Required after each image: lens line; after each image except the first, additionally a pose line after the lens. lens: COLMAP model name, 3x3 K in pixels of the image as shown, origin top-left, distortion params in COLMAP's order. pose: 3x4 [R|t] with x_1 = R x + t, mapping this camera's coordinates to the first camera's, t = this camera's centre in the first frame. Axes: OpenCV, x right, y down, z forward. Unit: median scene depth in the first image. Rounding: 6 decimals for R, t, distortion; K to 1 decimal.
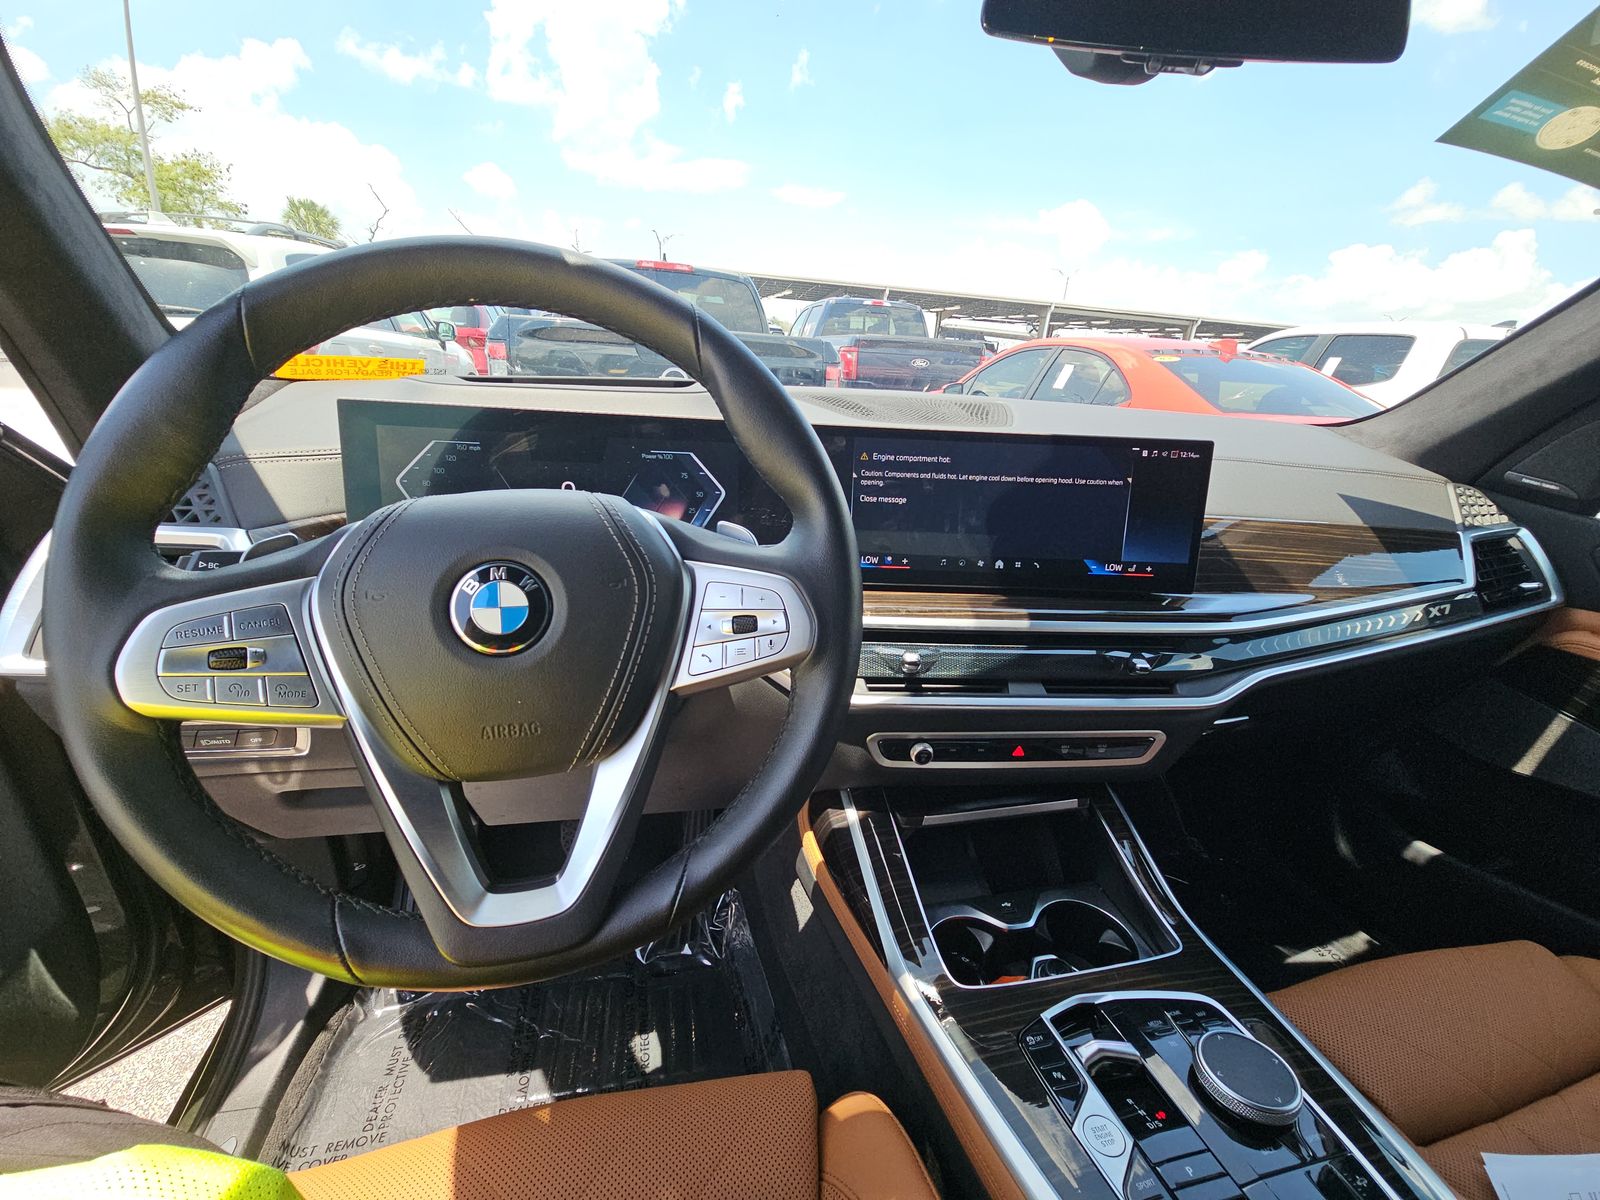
lens RADIAL K [[646.3, 0, 800.0], [0, 646.3, 600.0], [0, 0, 1]] dist [0.034343, -0.020197]
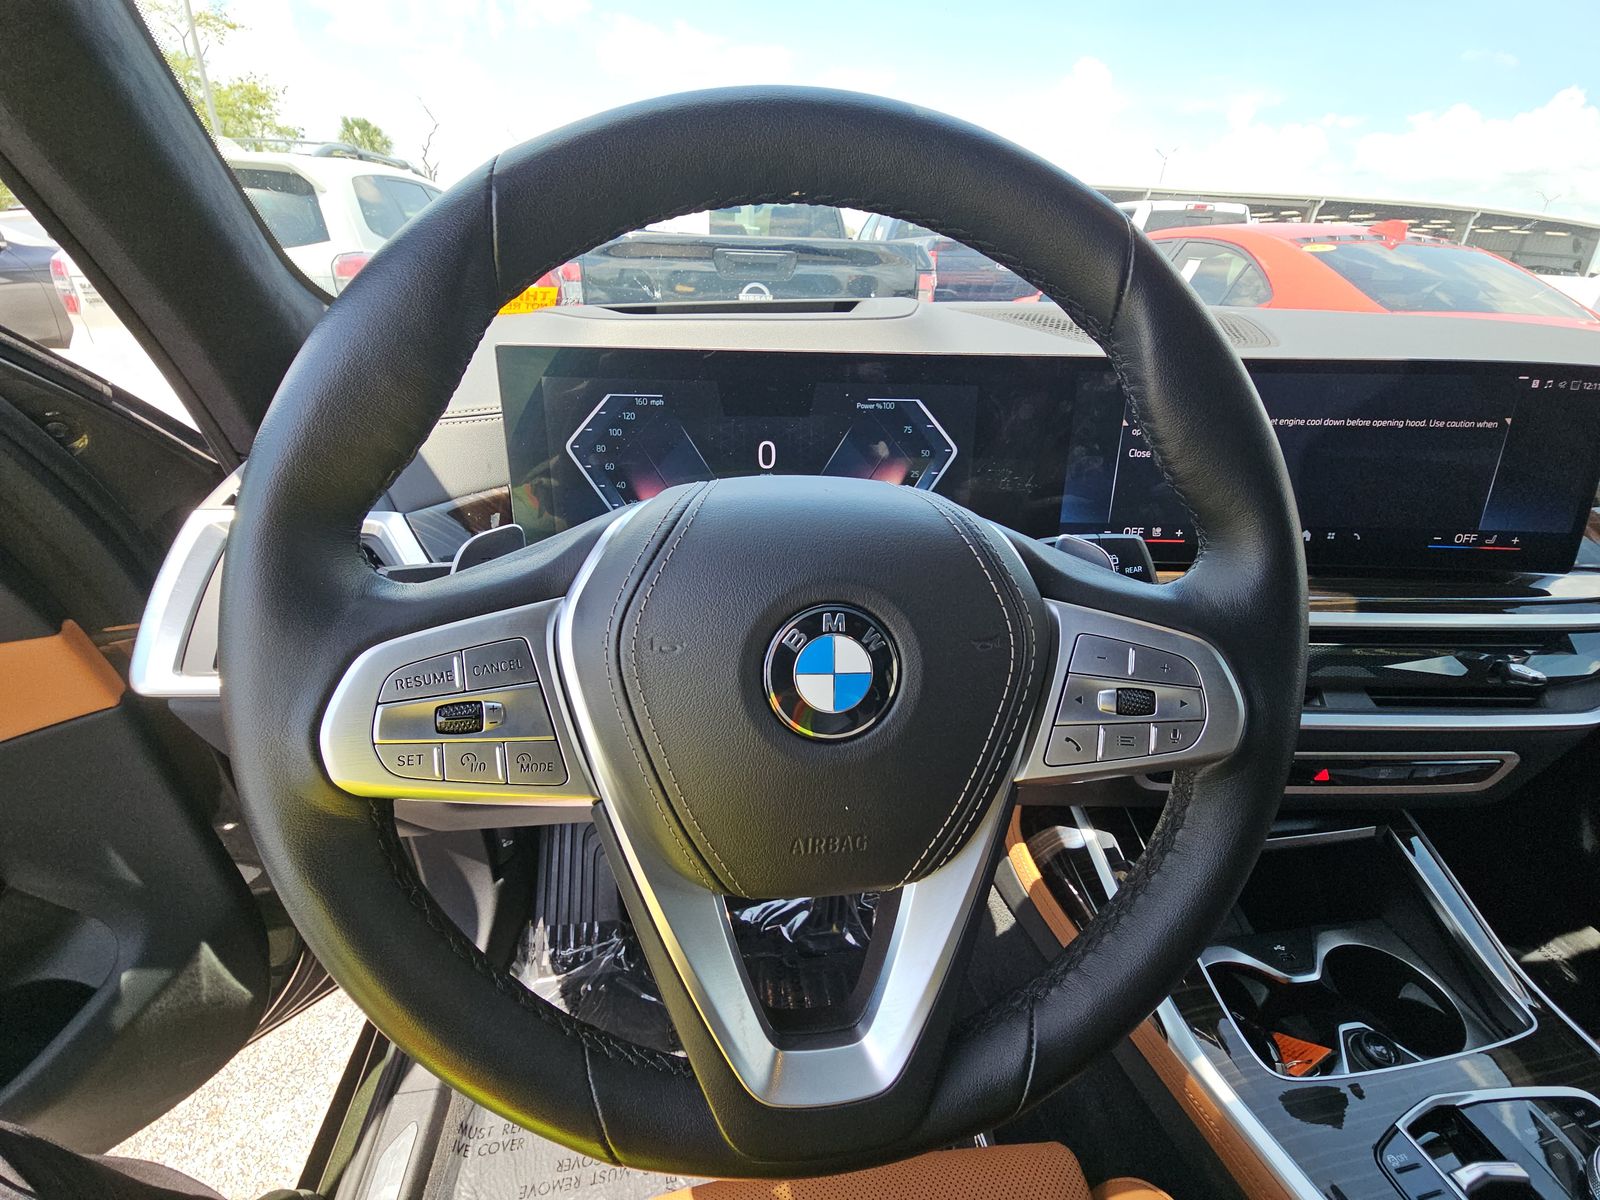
lens RADIAL K [[653.6, 0, 800.0], [0, 653.6, 600.0], [0, 0, 1]] dist [0.030154, -0.018601]
pose [[0.995753, 0.003872, -0.091981, -0.214814], [0.006413, 0.993770, 0.111263, -0.069687], [0.091839, -0.111381, 0.989525, 0.164321]]
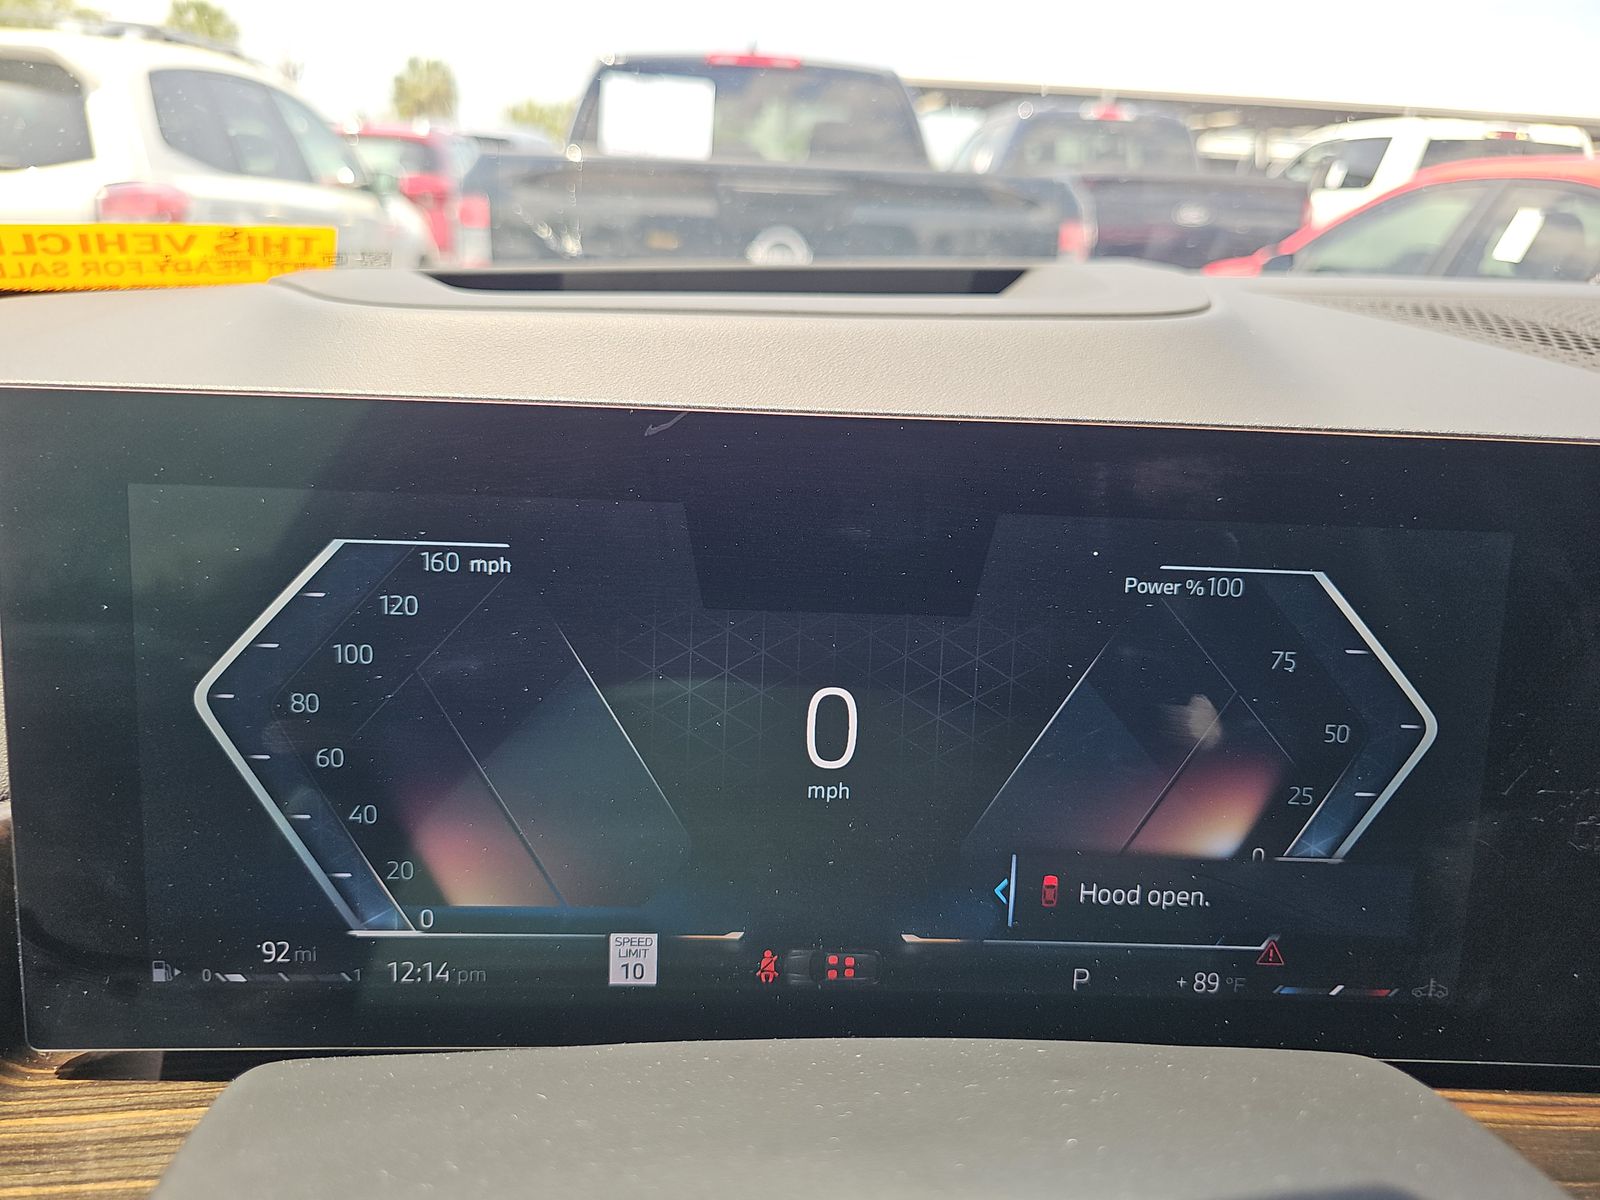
lens RADIAL K [[1089.7, 0, 800.0], [0, 1089.7, 600.0], [0, 0, 1]] dist [0.000639, -0.004374]
pose [[0.992062, 0.020718, -0.124031, -0.283627], [-0.022814, 0.999619, -0.015506, -0.187178], [0.123662, 0.018212, 0.992157, 0.517706]]
